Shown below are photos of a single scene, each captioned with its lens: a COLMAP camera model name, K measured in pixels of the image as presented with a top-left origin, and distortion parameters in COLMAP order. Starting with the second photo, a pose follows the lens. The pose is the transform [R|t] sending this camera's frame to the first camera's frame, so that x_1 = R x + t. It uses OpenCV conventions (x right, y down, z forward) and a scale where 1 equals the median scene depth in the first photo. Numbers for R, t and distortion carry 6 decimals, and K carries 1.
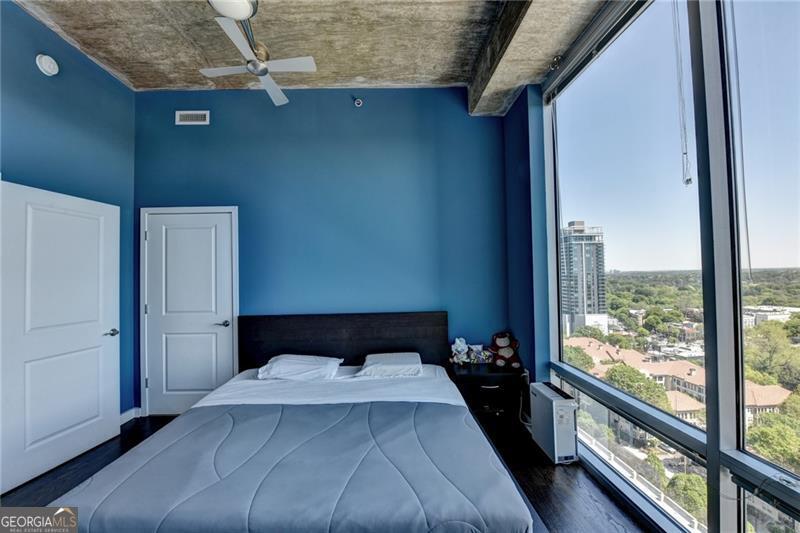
lens RADIAL K [[325.6, 0, 391.6], [0, 325.6, 266.8], [0, 0, 1]] dist [-0.018531, -0.001434]
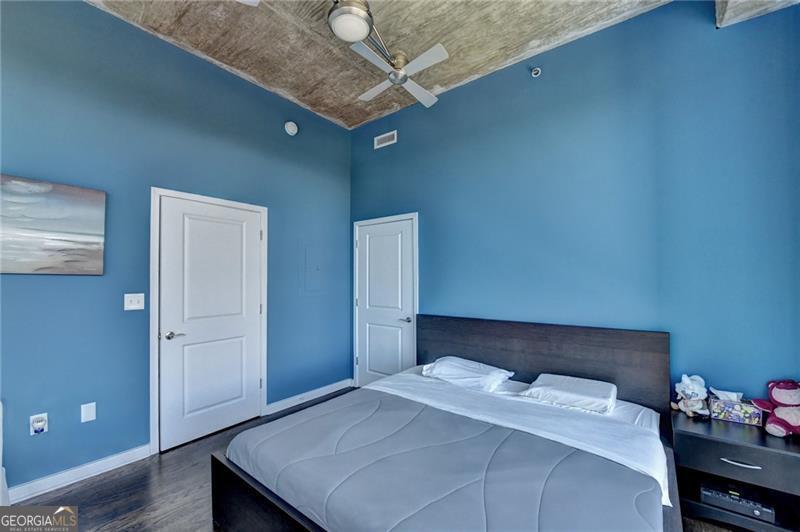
lens RADIAL K [[325.9, 0, 390.3], [0, 325.9, 275.1], [0, 0, 1]] dist [-0.015211, -0.002455]
pose [[0.764967, 0.009156, -0.644005, 0.161480], [0.003504, 0.999825, 0.018377, 0.001950], [0.644060, -0.016314, 0.764801, 0.115432]]
